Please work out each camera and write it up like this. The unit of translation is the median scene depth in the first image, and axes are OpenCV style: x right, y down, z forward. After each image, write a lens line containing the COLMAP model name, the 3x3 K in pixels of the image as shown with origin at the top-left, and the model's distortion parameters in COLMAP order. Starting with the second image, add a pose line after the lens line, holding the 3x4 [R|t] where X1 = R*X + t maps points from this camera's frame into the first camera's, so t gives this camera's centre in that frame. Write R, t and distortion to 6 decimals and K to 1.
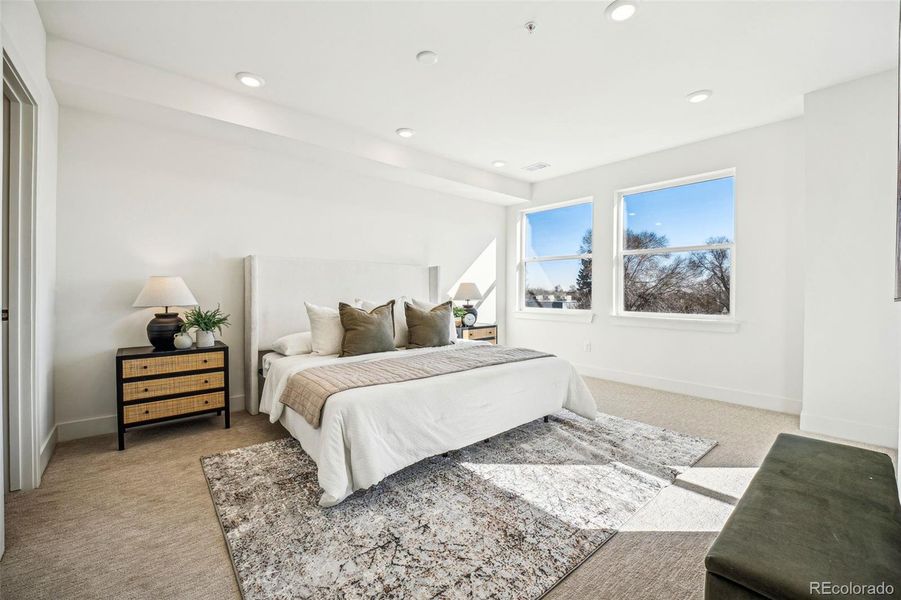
lens RADIAL K [[368.7, 0, 449.4], [0, 368.7, 293.7], [0, 0, 1]] dist [-0.030889, 0.004356]
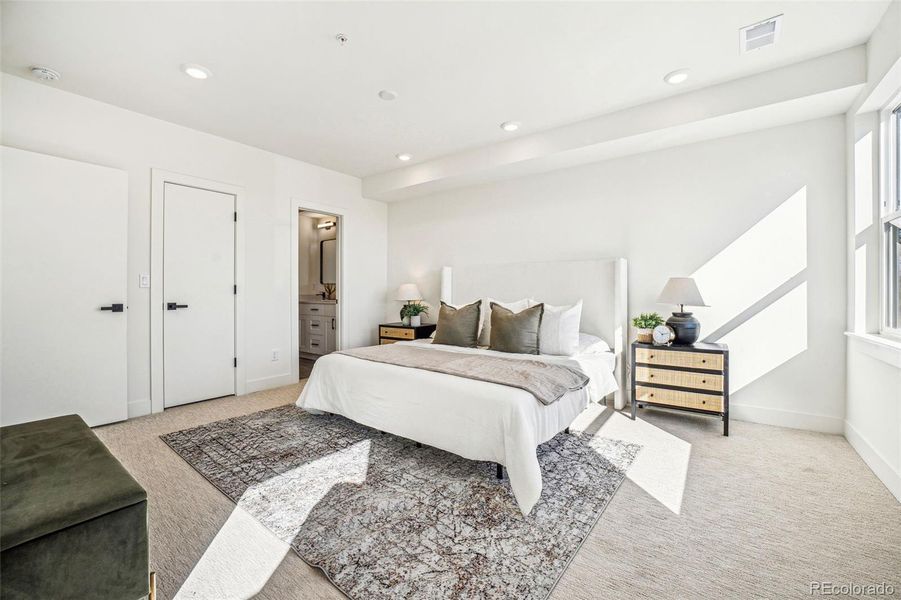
lens RADIAL K [[368.7, 0, 460.0], [0, 368.7, 293.6], [0, 0, 1]] dist [-0.030889, 0.004356]
pose [[0.222353, 0.001613, -0.974965, 0.639204], [-0.000697, 0.999999, 0.001495, -0.001982], [0.974966, 0.000347, 0.222354, 0.530411]]
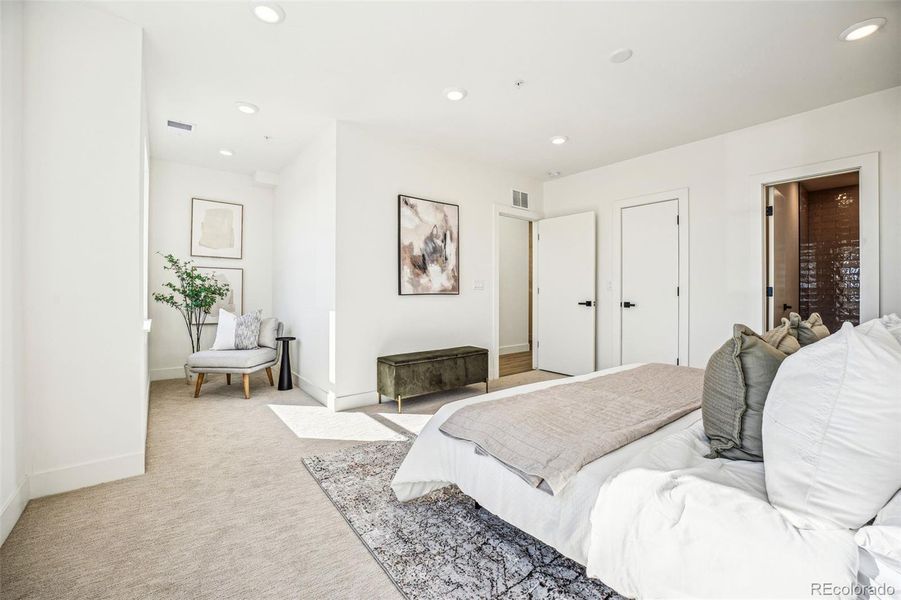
lens RADIAL K [[368.7, 0, 443.7], [0, 368.7, 295.5], [0, 0, 1]] dist [-0.030889, 0.004356]
pose [[-0.998503, -0.012087, 0.053347, 0.200539], [-0.011448, 0.999859, 0.012276, -0.004498], [-0.053487, 0.011647, -0.998501, 1.104451]]
